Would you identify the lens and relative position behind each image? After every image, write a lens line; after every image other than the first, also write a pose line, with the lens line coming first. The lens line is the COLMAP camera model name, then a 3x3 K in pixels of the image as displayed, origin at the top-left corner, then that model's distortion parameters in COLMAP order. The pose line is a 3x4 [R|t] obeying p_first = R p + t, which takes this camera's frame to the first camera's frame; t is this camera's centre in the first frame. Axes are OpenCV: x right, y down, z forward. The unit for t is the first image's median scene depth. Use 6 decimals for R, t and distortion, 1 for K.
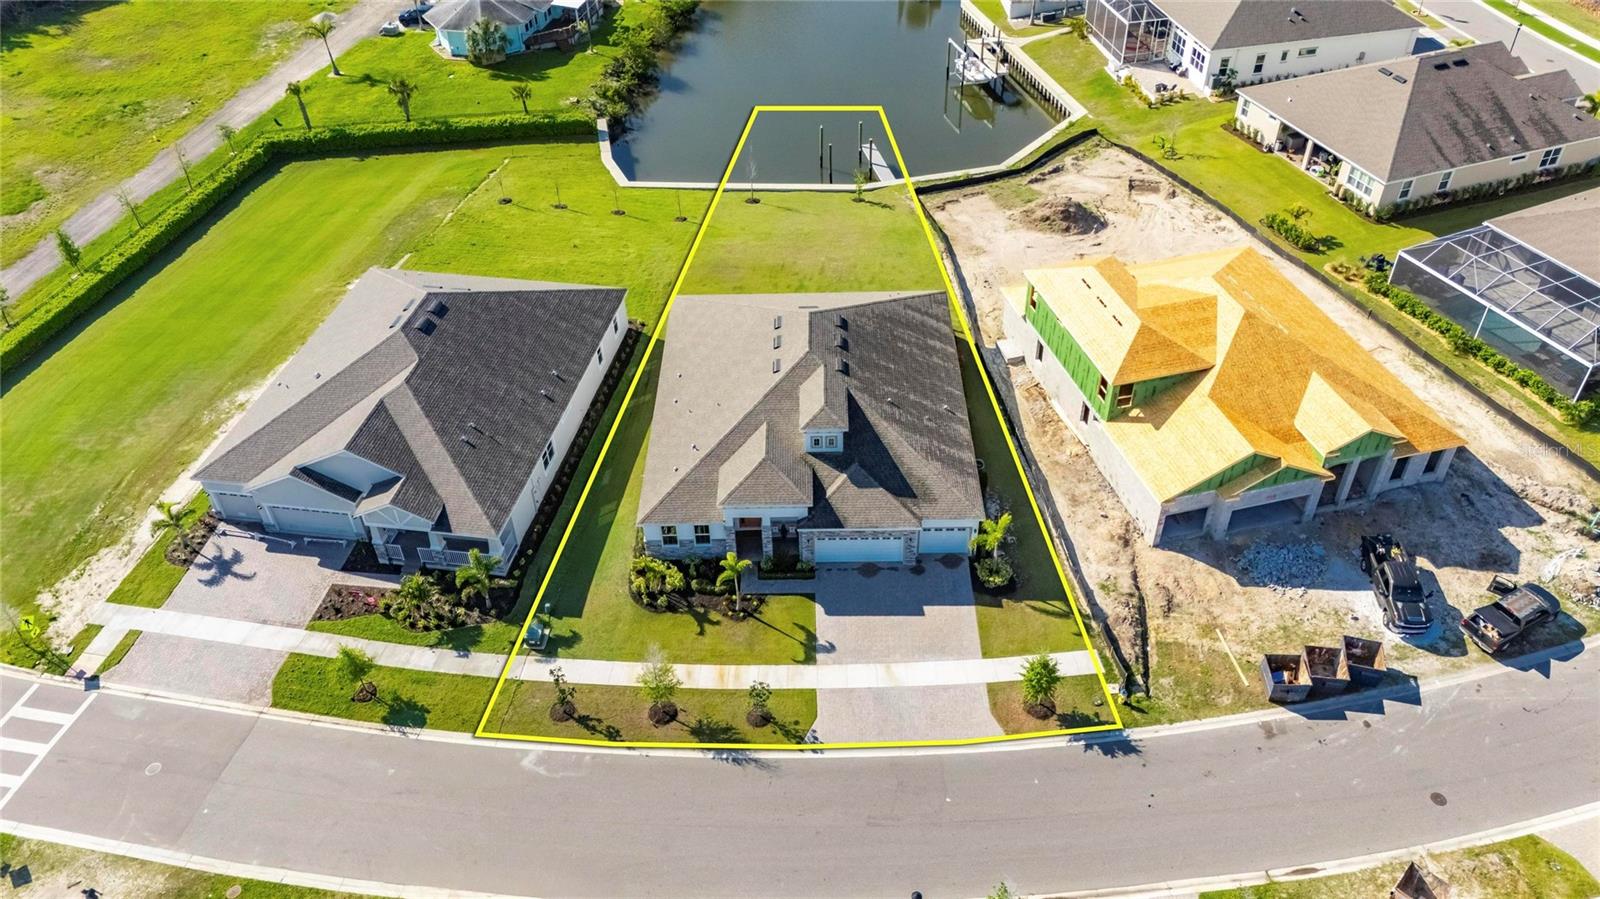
lens RADIAL K [[1165.4, 0, 808.4], [0, 1165.4, 450.0], [0, 0, 1]] dist [0.089644, -0.086390]
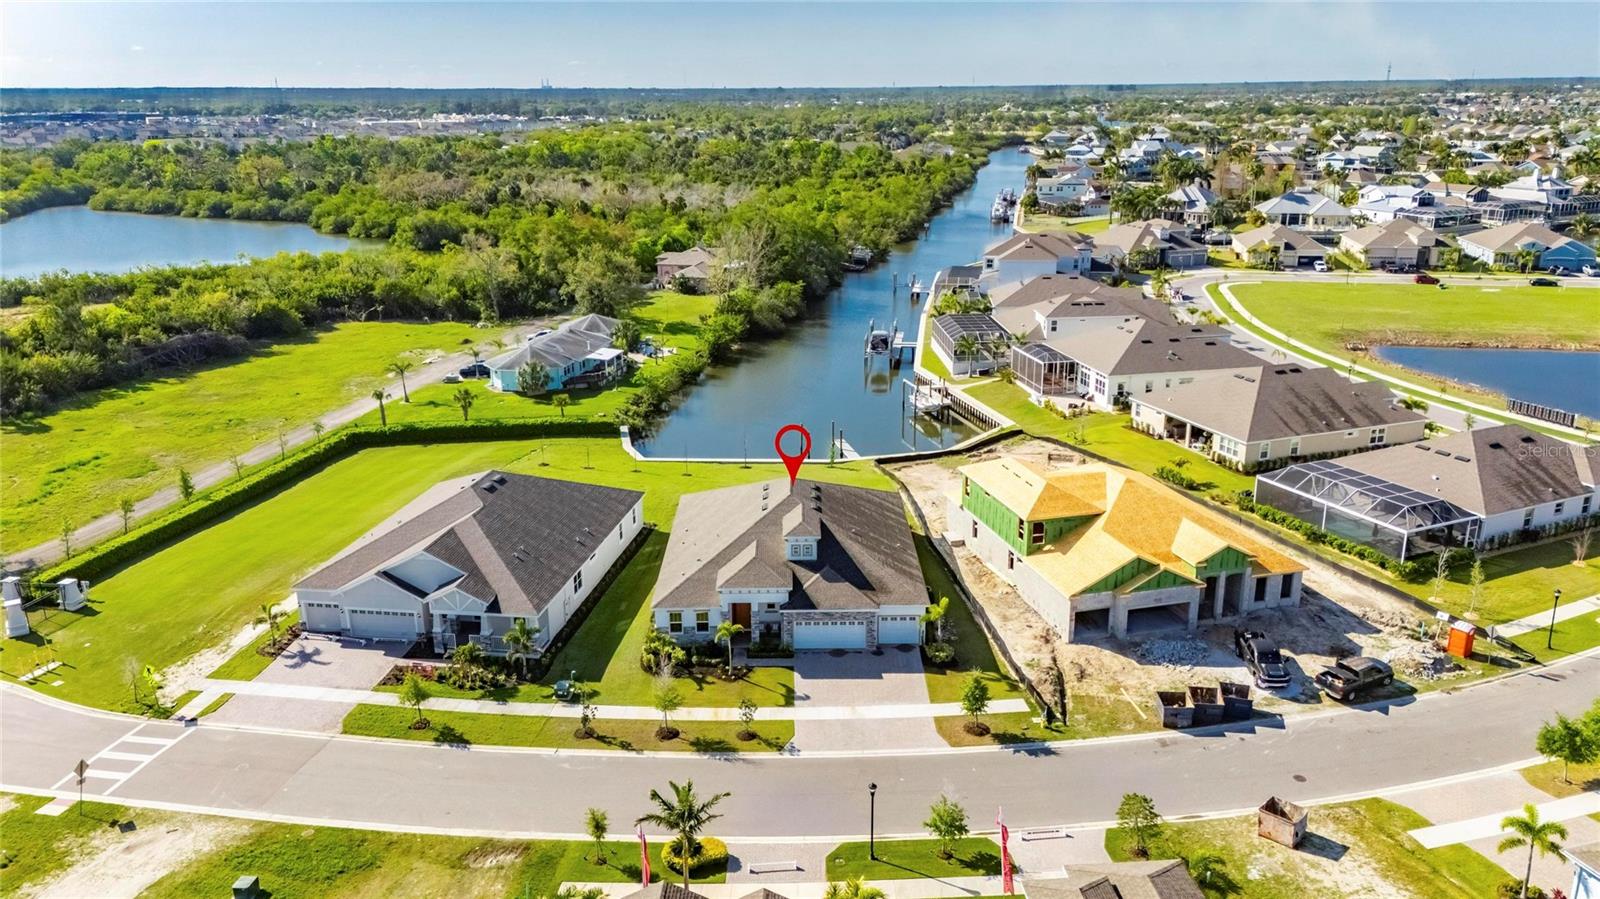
lens RADIAL K [[1165.4, 0, 808.4], [0, 1165.4, 450.0], [0, 0, 1]] dist [0.089644, -0.086390]
pose [[0.999864, 0.008793, 0.013929, 0.002120], [-0.002673, 0.921009, -0.389532, 0.385489], [-0.016254, 0.389442, 0.920907, -0.210169]]
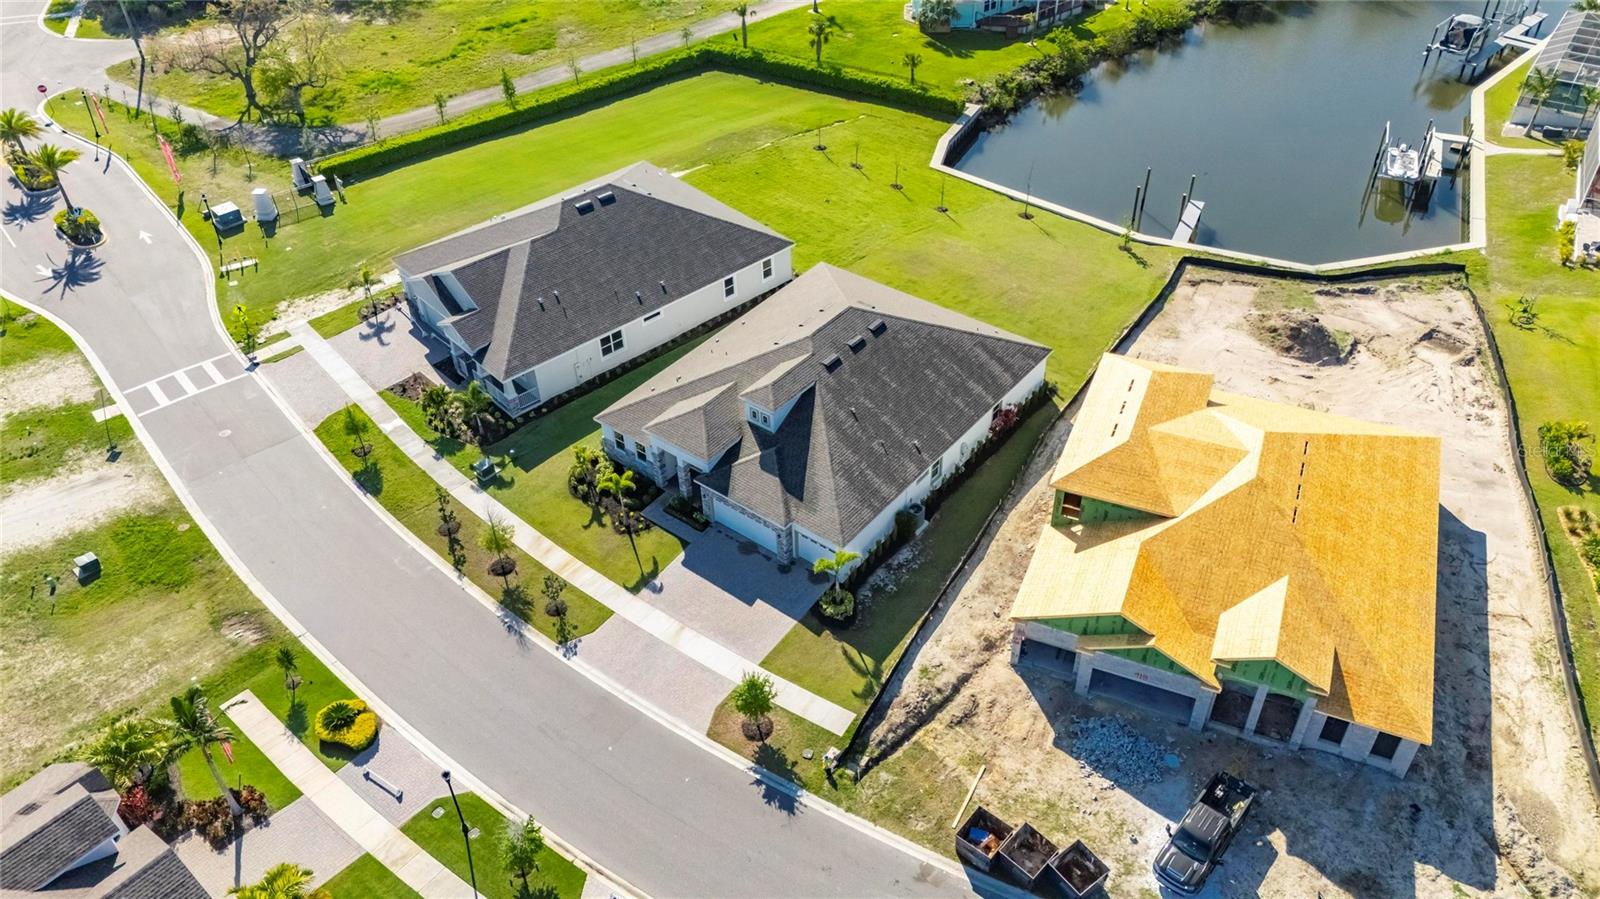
lens RADIAL K [[1165.4, 0, 808.4], [0, 1165.4, 450.0], [0, 0, 1]] dist [0.089644, -0.086390]
pose [[0.787996, 0.396517, -0.470995, 0.547127], [-0.393073, 0.912803, 0.110834, -0.111992], [0.473874, 0.097799, 0.875145, 0.115779]]
